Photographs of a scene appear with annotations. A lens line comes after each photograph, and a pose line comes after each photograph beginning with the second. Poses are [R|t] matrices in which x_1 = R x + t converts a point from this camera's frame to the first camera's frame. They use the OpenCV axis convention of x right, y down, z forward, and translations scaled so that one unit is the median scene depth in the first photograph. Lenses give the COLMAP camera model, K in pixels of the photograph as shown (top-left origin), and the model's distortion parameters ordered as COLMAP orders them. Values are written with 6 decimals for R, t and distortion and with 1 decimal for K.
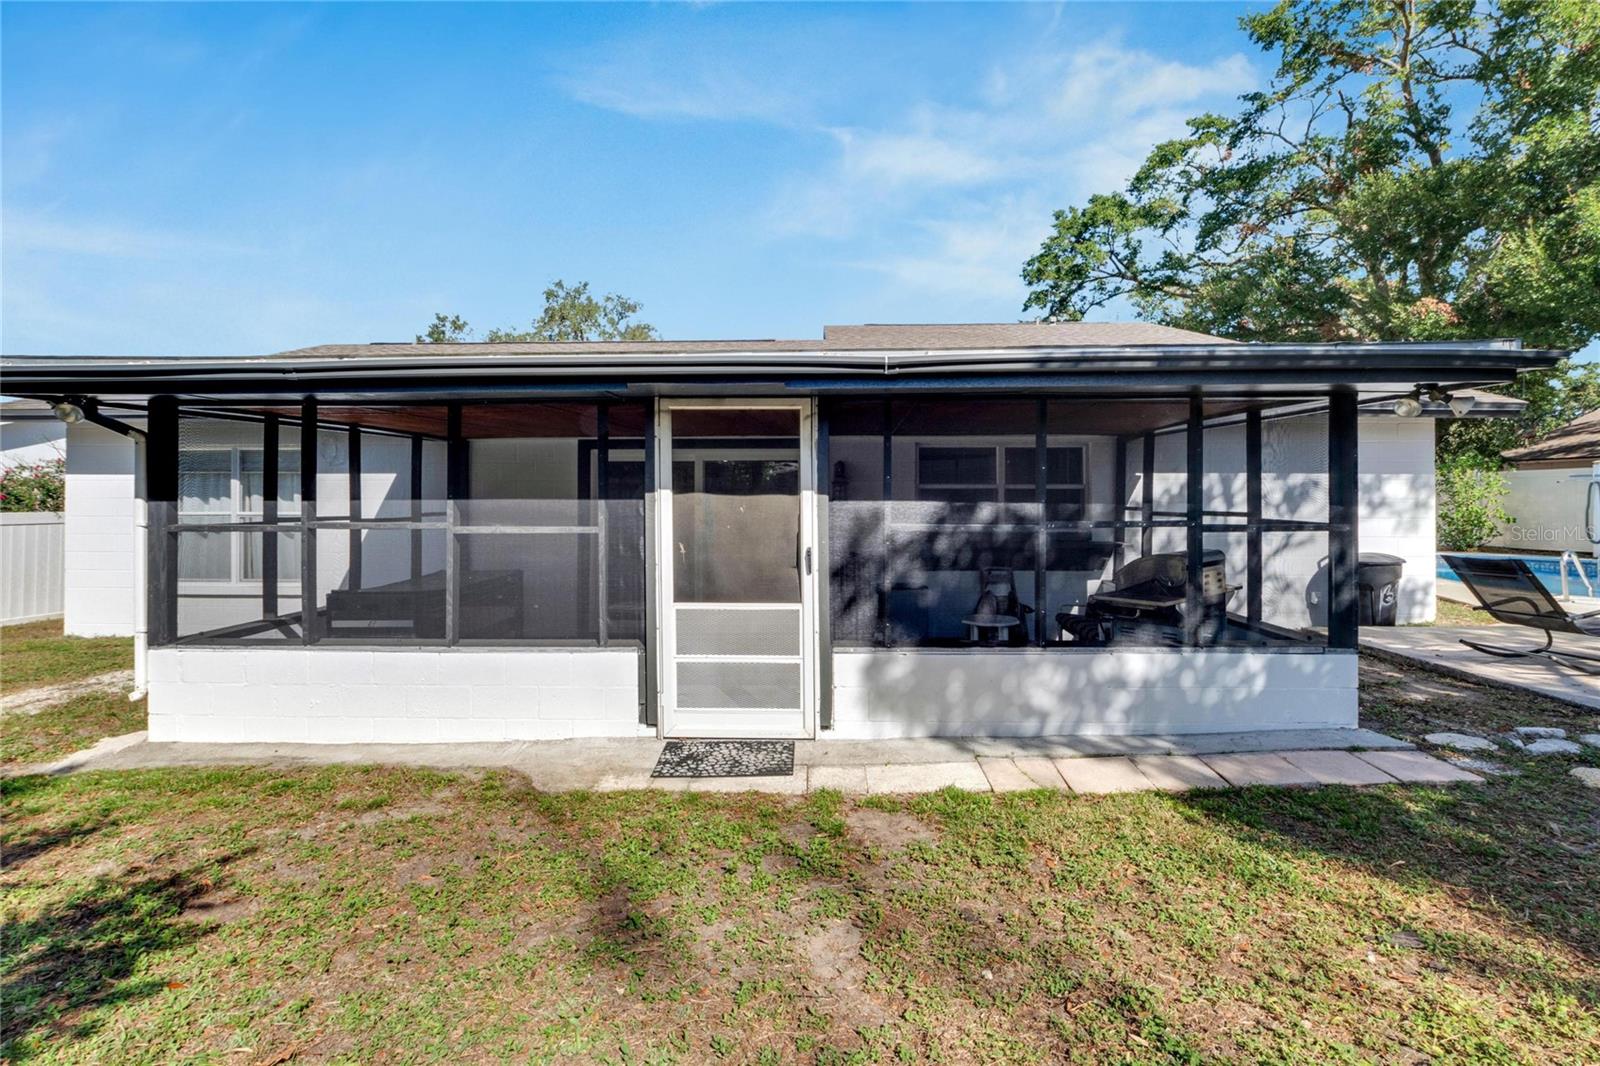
lens RADIAL K [[717.4, 0, 802.8], [0, 717.4, 503.4], [0, 0, 1]] dist [0.008484, -0.017949]
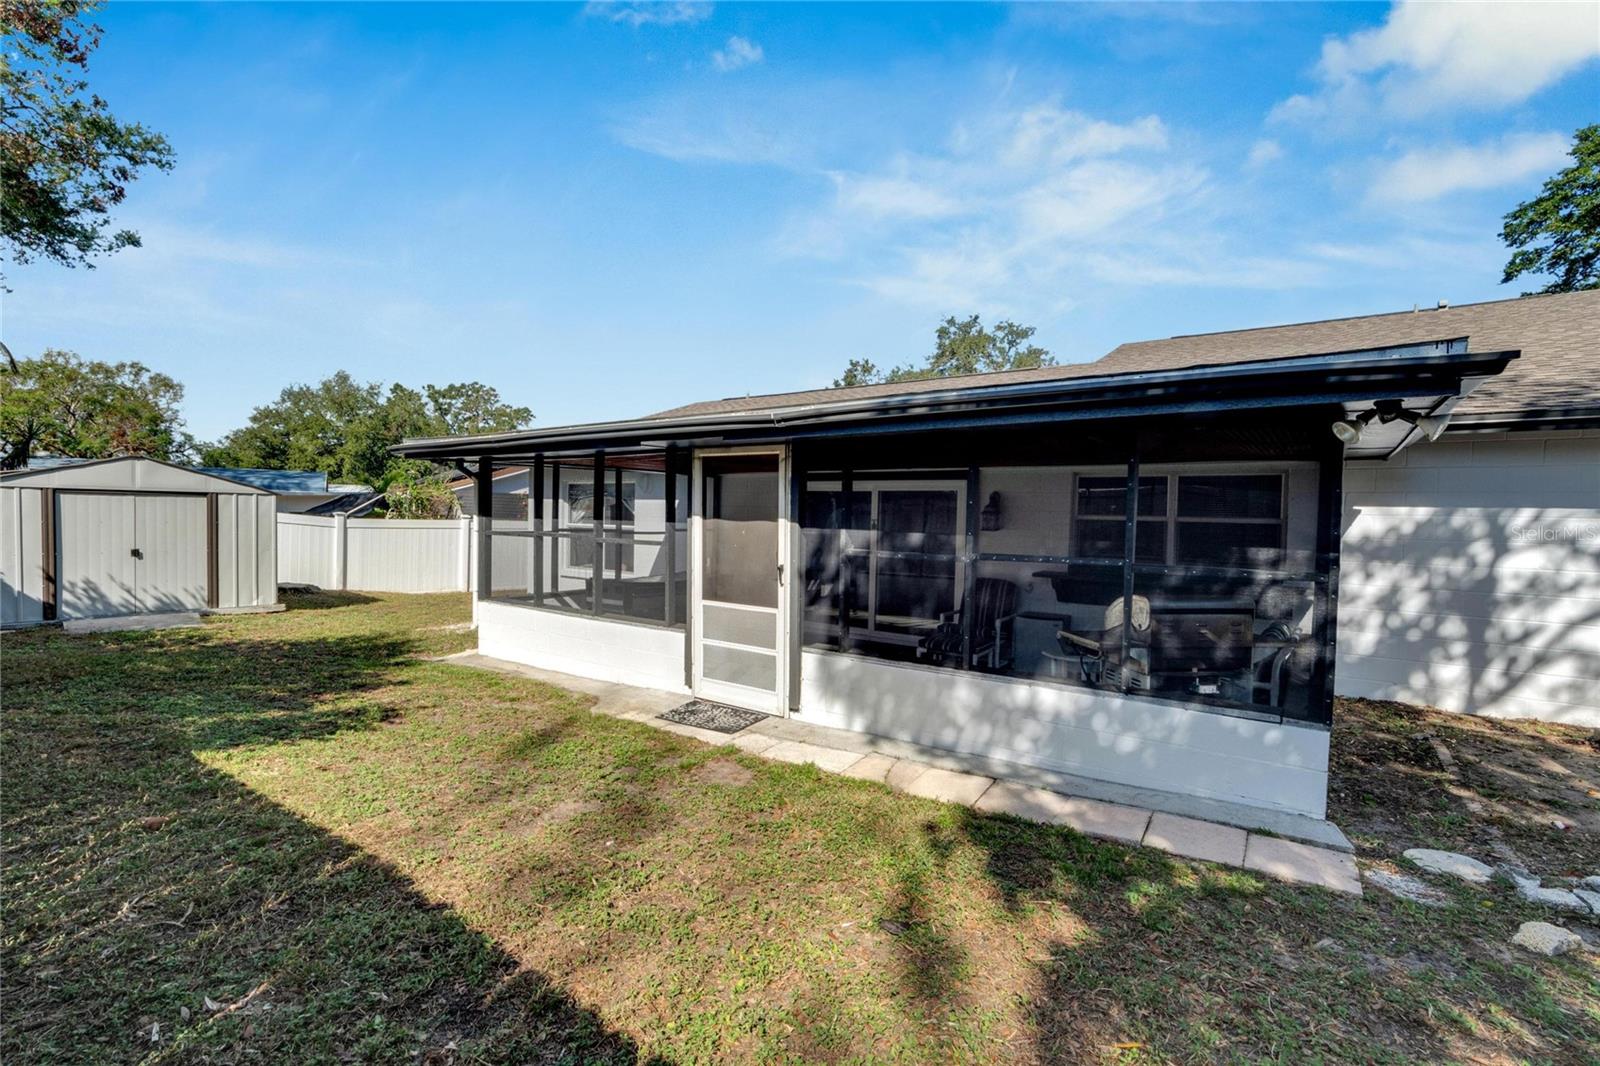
lens RADIAL K [[698.4, 0, 797.9], [0, 698.4, 542.7], [0, 0, 1]] dist [-0.001767, -0.000568]
pose [[0.837342, 0.039069, -0.545282, 0.683713], [-0.026578, 0.999173, 0.030777, -0.014192], [0.546033, -0.011278, 0.837688, -0.003633]]
